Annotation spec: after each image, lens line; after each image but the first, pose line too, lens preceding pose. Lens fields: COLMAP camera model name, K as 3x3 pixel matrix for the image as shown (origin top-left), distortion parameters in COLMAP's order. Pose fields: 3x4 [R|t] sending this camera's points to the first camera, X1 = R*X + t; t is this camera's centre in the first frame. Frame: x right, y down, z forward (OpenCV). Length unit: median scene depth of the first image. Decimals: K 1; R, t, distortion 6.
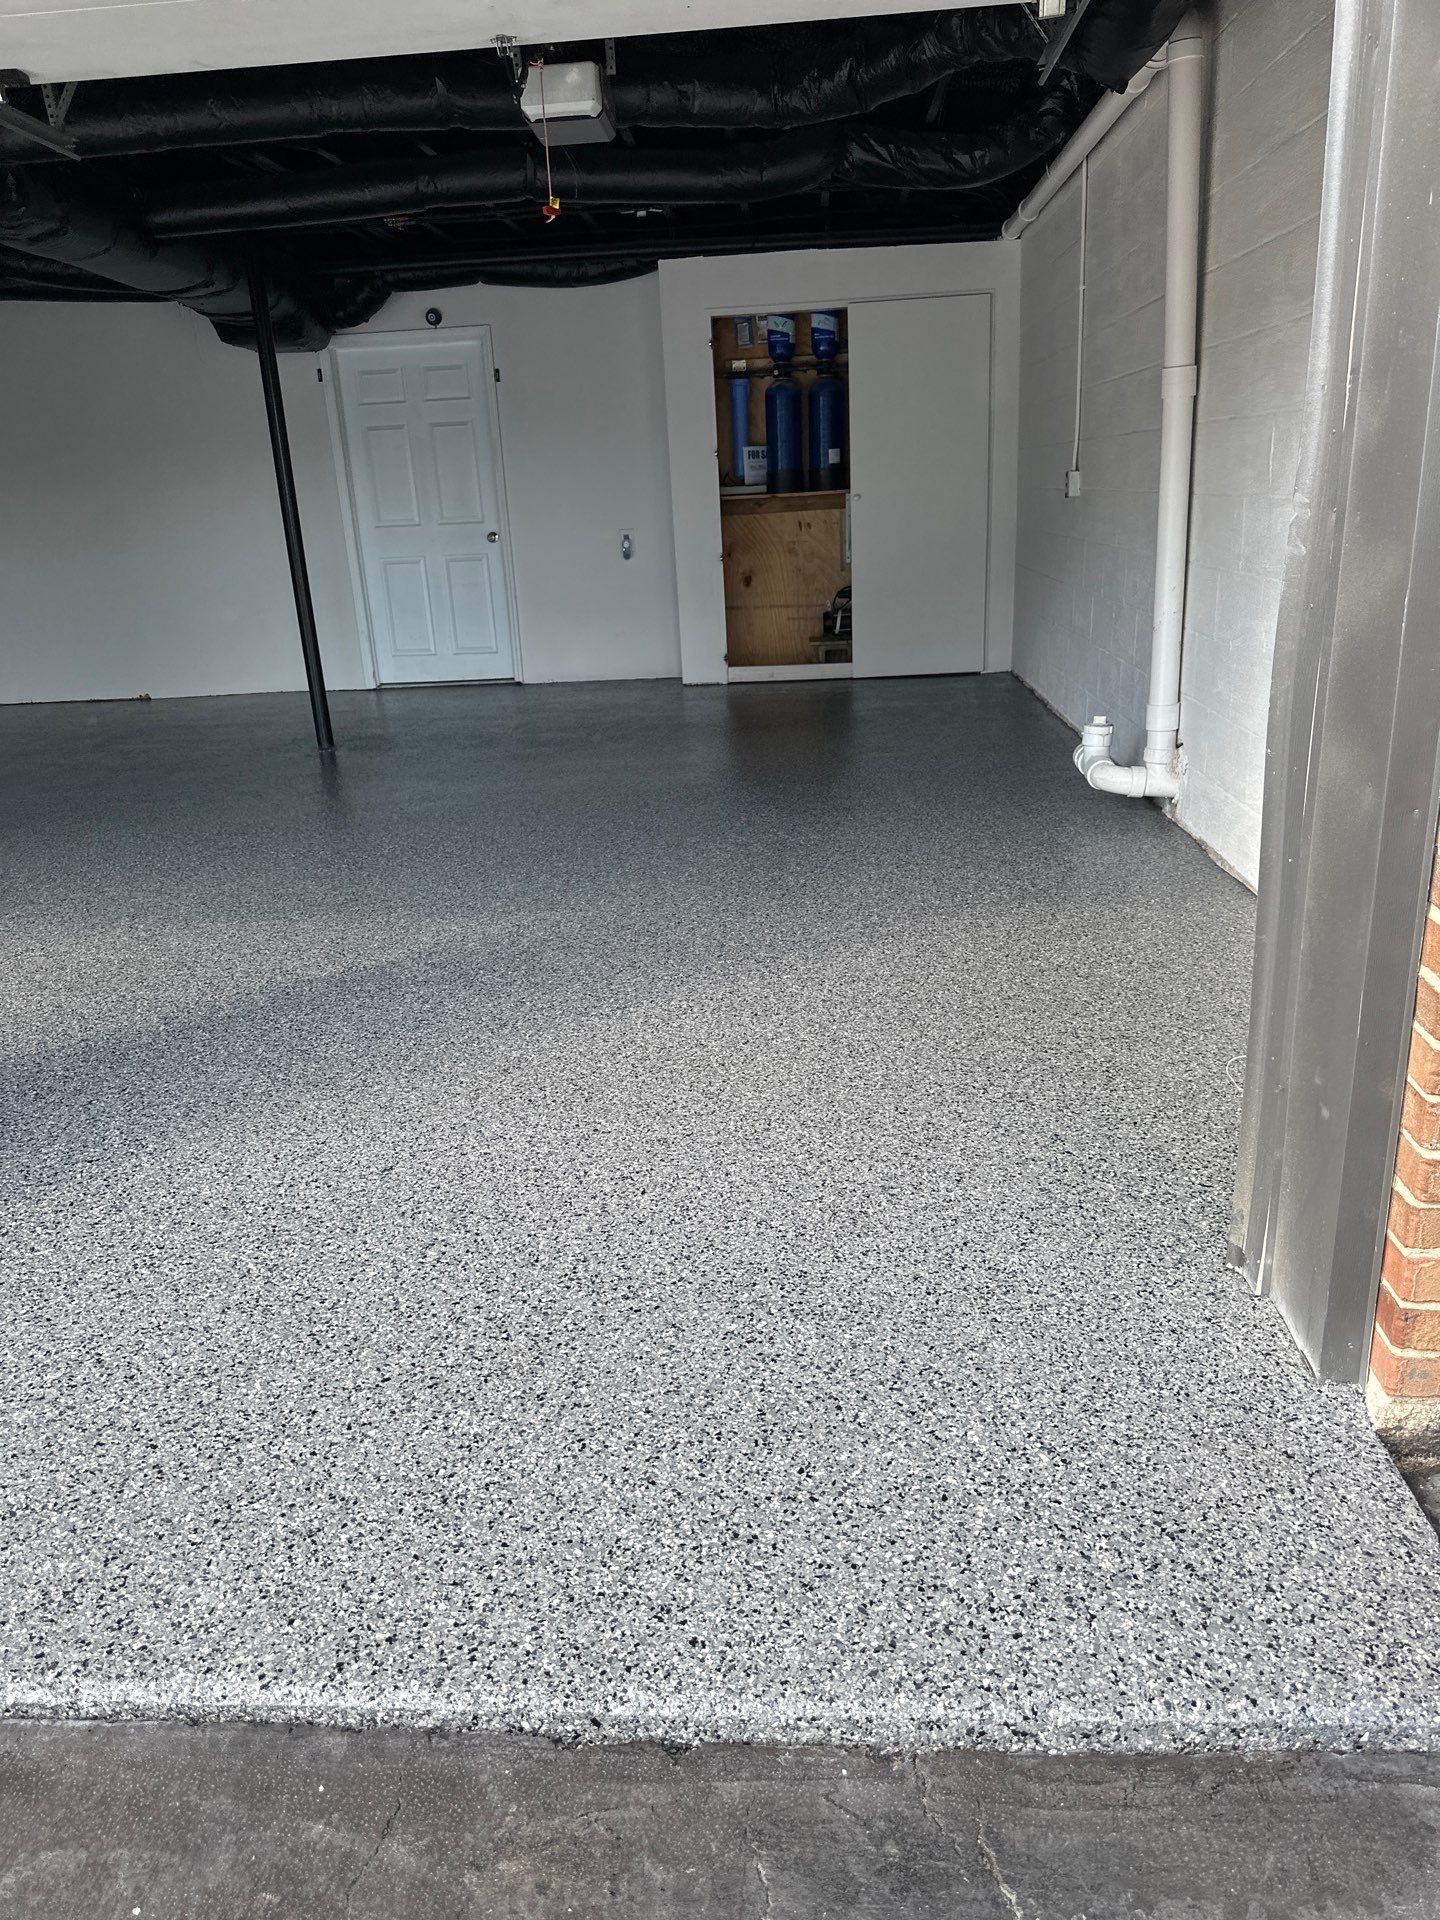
lens RADIAL K [[1360.1, 0, 703.7], [0, 1360.1, 969.4], [0, 0, 1]] dist [0.033400, -0.043431]
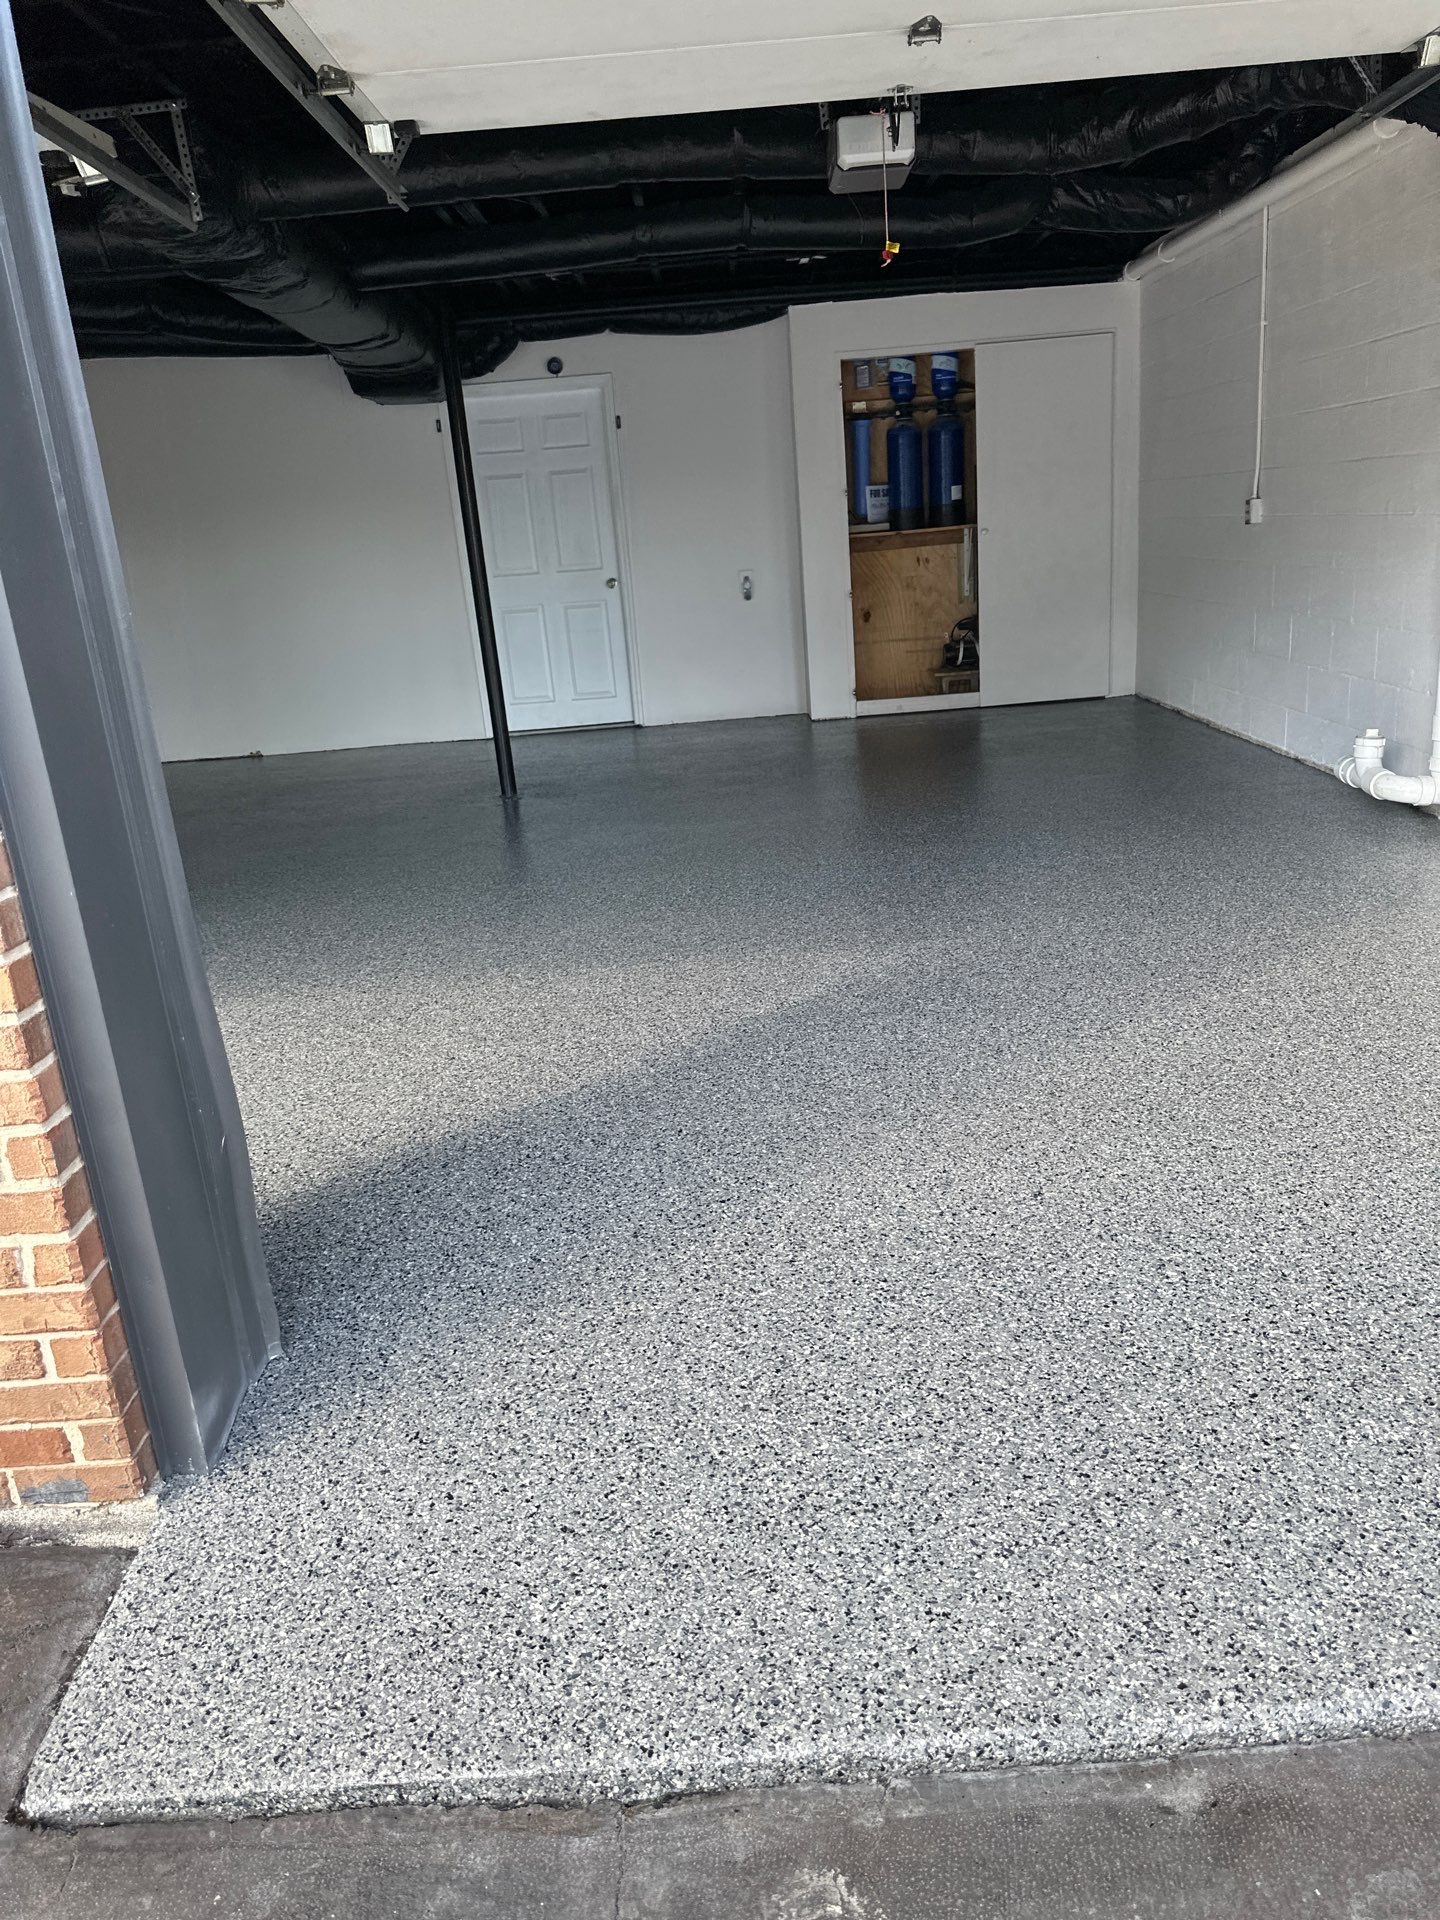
lens RADIAL K [[1360.1, 0, 718.5], [0, 1360.1, 967.2], [0, 0, 1]] dist [0.033400, -0.043431]
pose [[0.996600, -0.048364, 0.066706, -0.249178], [0.050376, 0.998315, -0.028816, -0.001161], [-0.065200, 0.032078, 0.997356, 0.006174]]
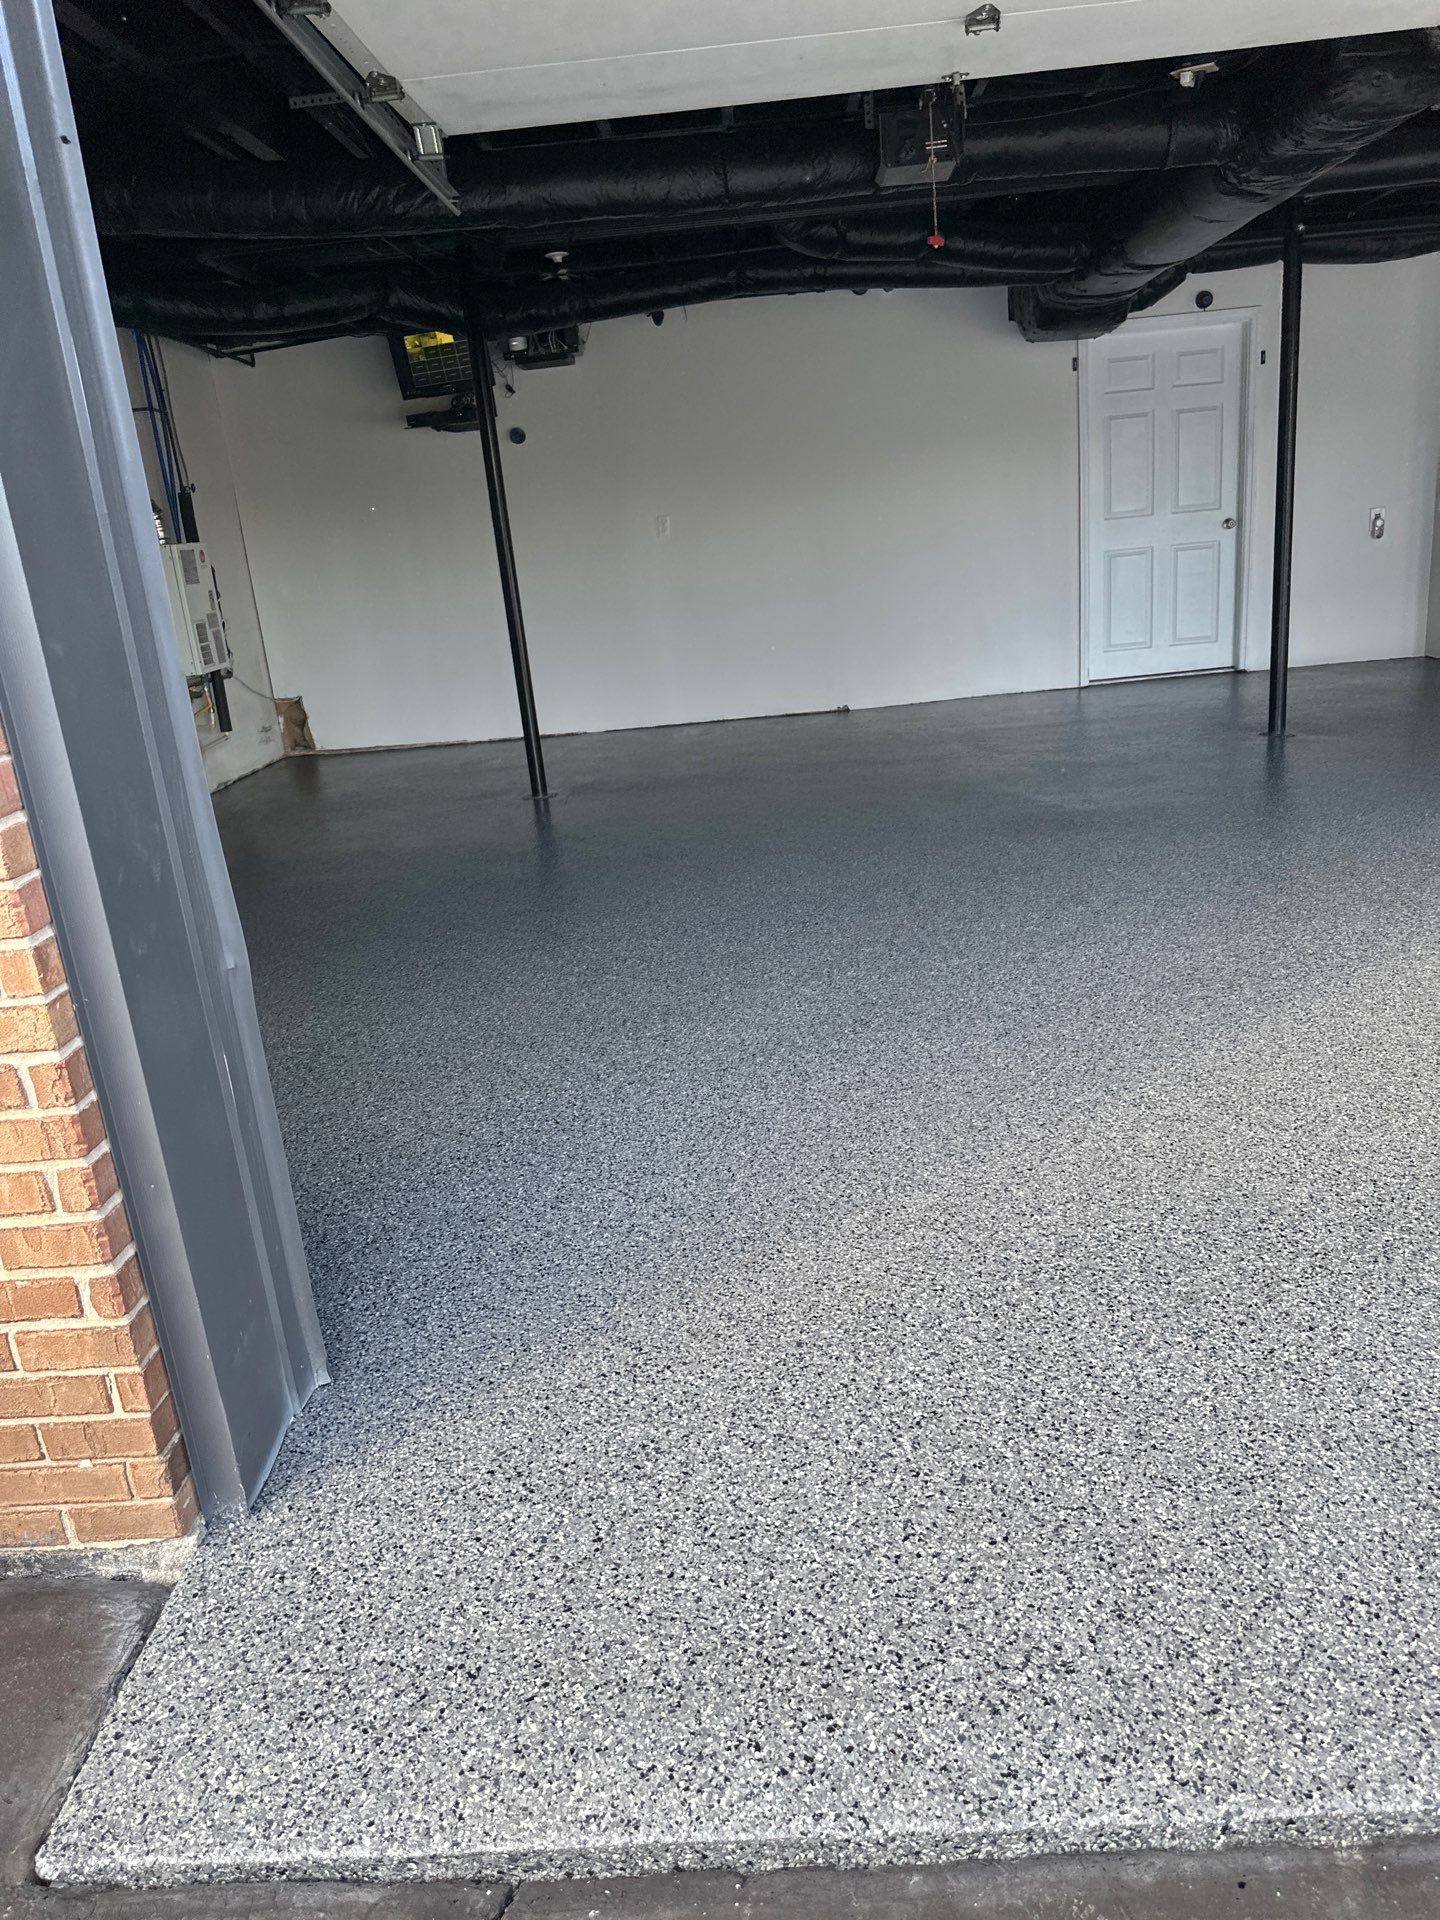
lens RADIAL K [[1365.3, 0, 721.8], [0, 1365.3, 970.1], [0, 0, 1]] dist [0.029508, -0.037986]
pose [[0.998102, -0.051908, 0.033146, -0.899471], [0.052690, 0.998342, -0.023191, 0.006575], [-0.031887, 0.024893, 0.999181, 0.069451]]
